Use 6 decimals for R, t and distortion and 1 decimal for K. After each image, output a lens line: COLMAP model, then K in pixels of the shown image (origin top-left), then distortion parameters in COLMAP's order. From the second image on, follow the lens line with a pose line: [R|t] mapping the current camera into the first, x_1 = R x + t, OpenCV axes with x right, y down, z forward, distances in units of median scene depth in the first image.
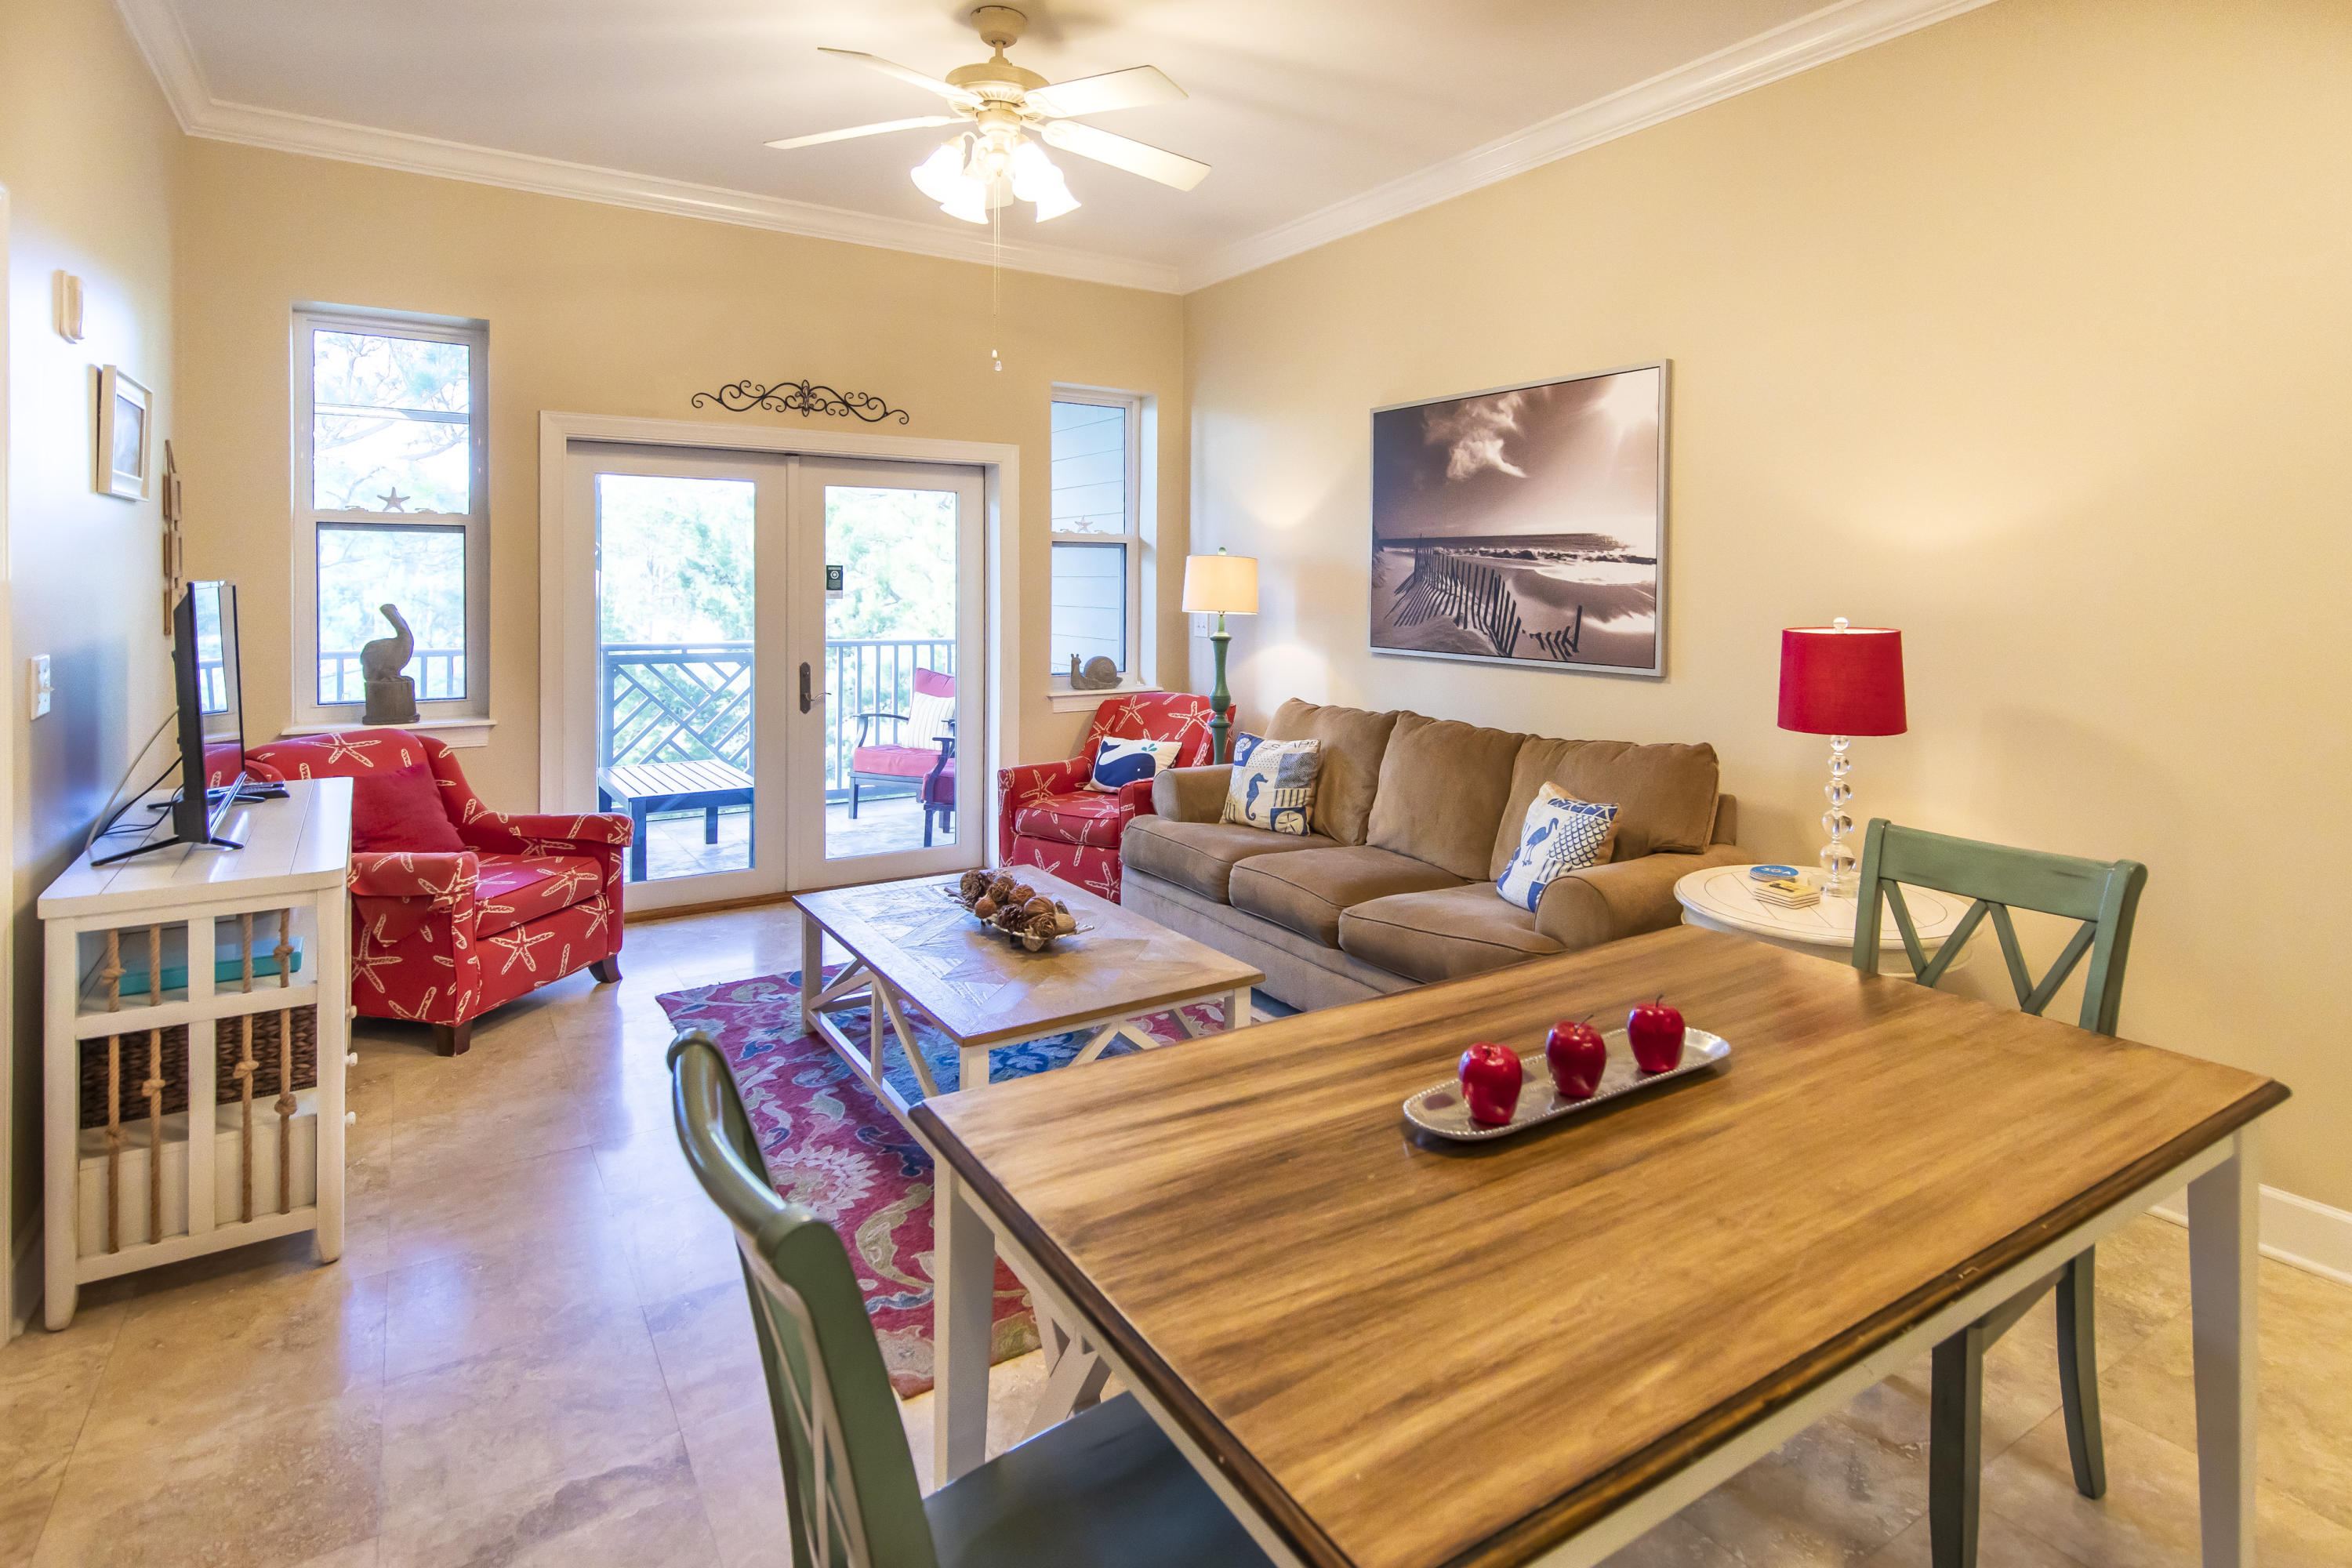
lens RADIAL K [[1165.1, 0, 1212.3], [0, 1165.1, 611.3], [0, 0, 1]] dist [0.005664, -0.001229]
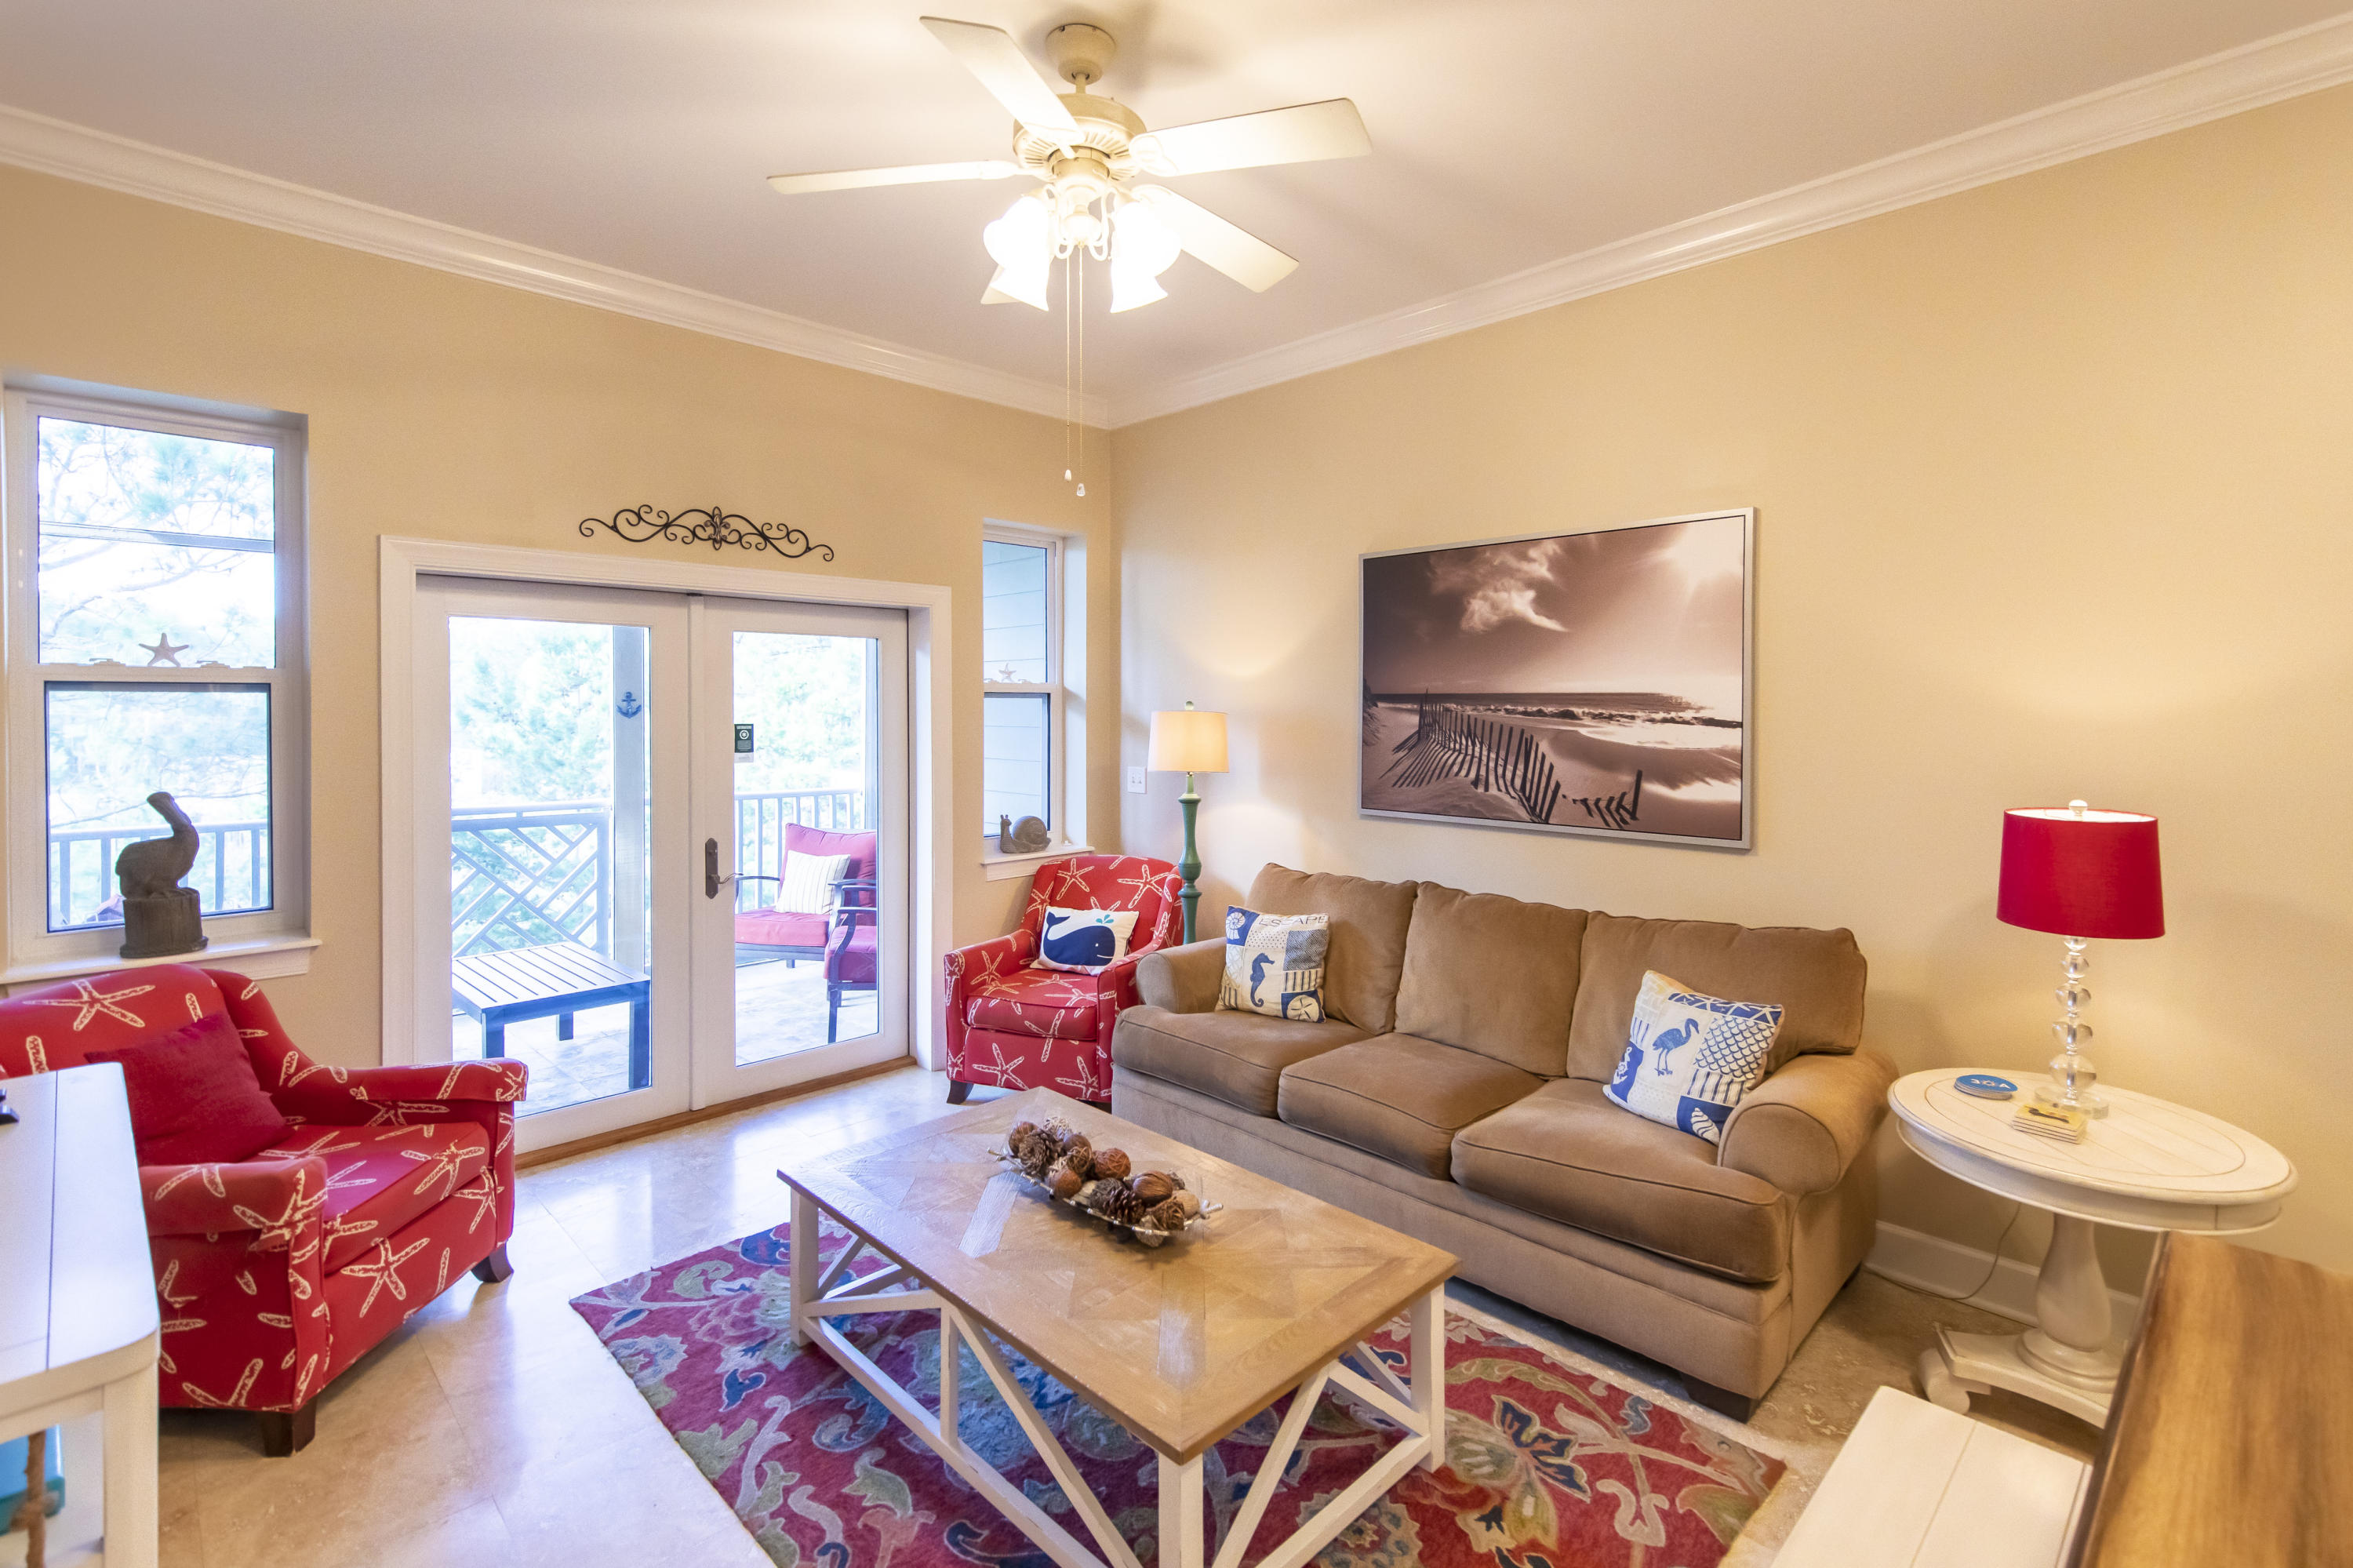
lens RADIAL K [[1054.7, 0, 1168.4], [0, 1054.7, 724.9], [0, 0, 1]] dist [0.003120, -0.000611]
pose [[0.983994, -0.010106, 0.177917, -0.189692], [0.011640, 0.999904, -0.007576, -0.036128], [-0.177823, 0.009526, 0.984016, 0.218703]]
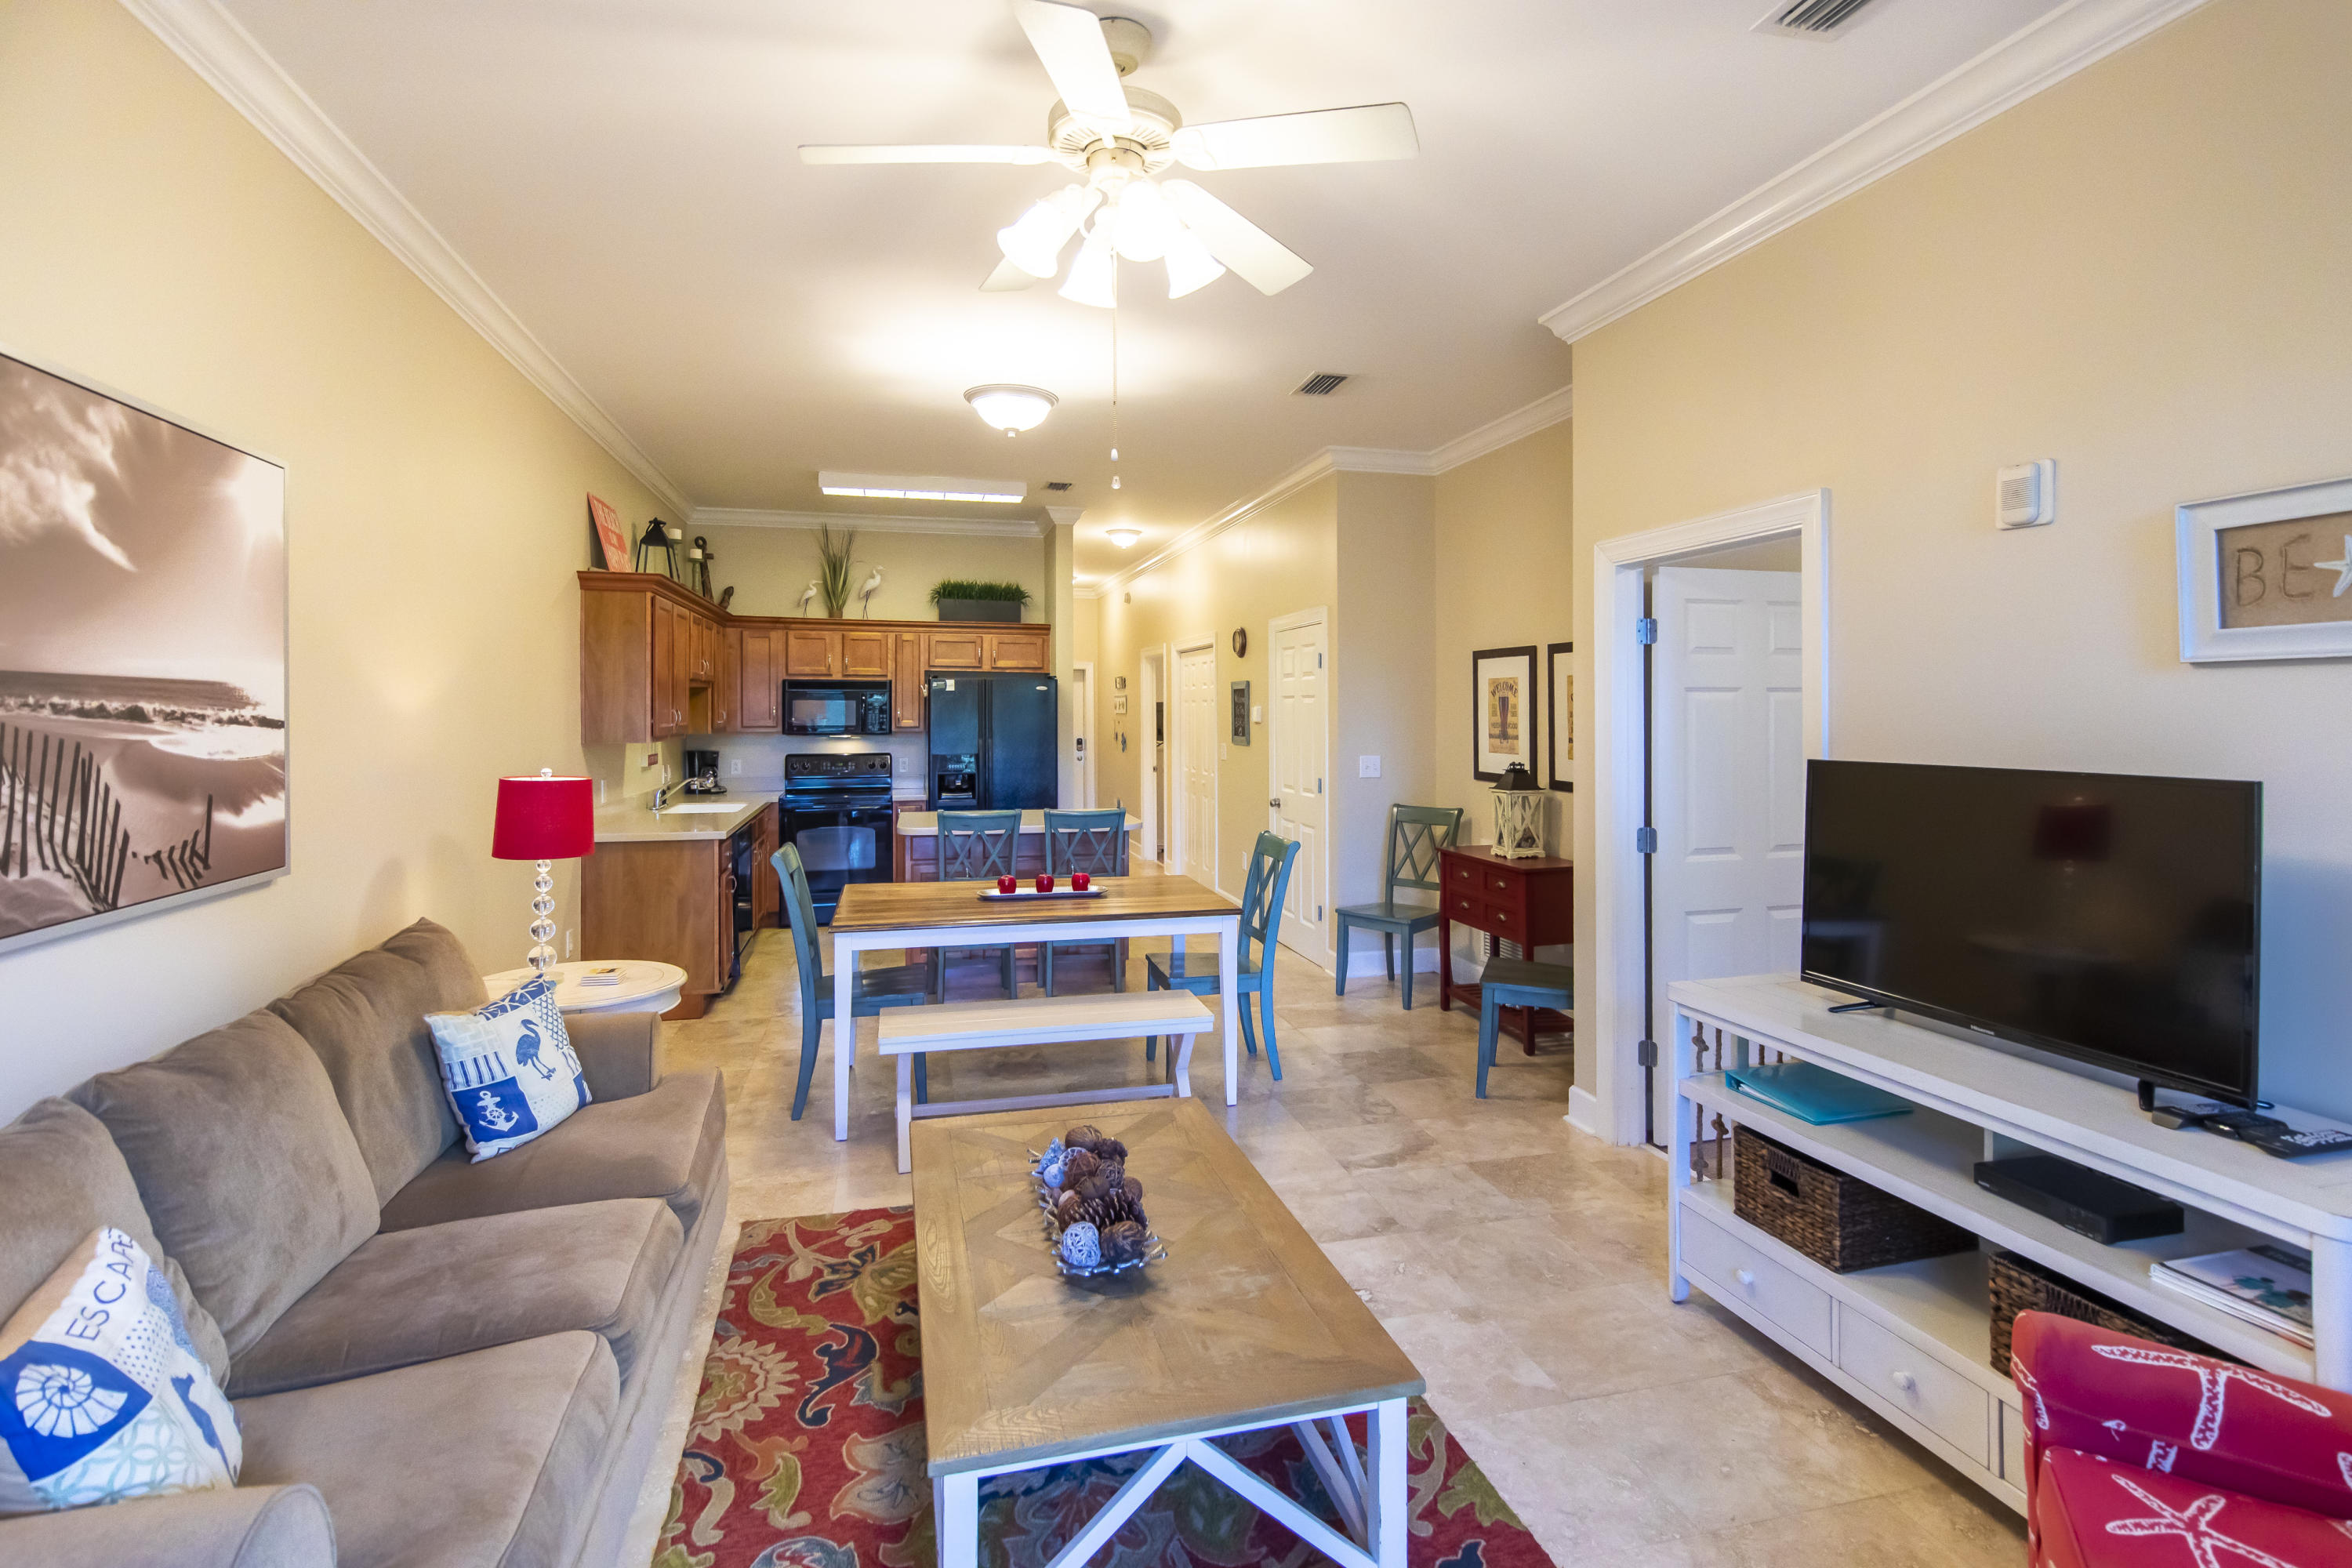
lens RADIAL K [[1054.2, 0, 1188.5], [0, 1054.2, 695.5], [0, 0, 1]] dist [0.003120, -0.000611]
pose [[-0.947755, -0.005229, 0.318956, -0.345814], [-0.003015, 0.999968, 0.007435, -0.060177], [-0.318985, 0.006085, -0.947740, 1.273440]]
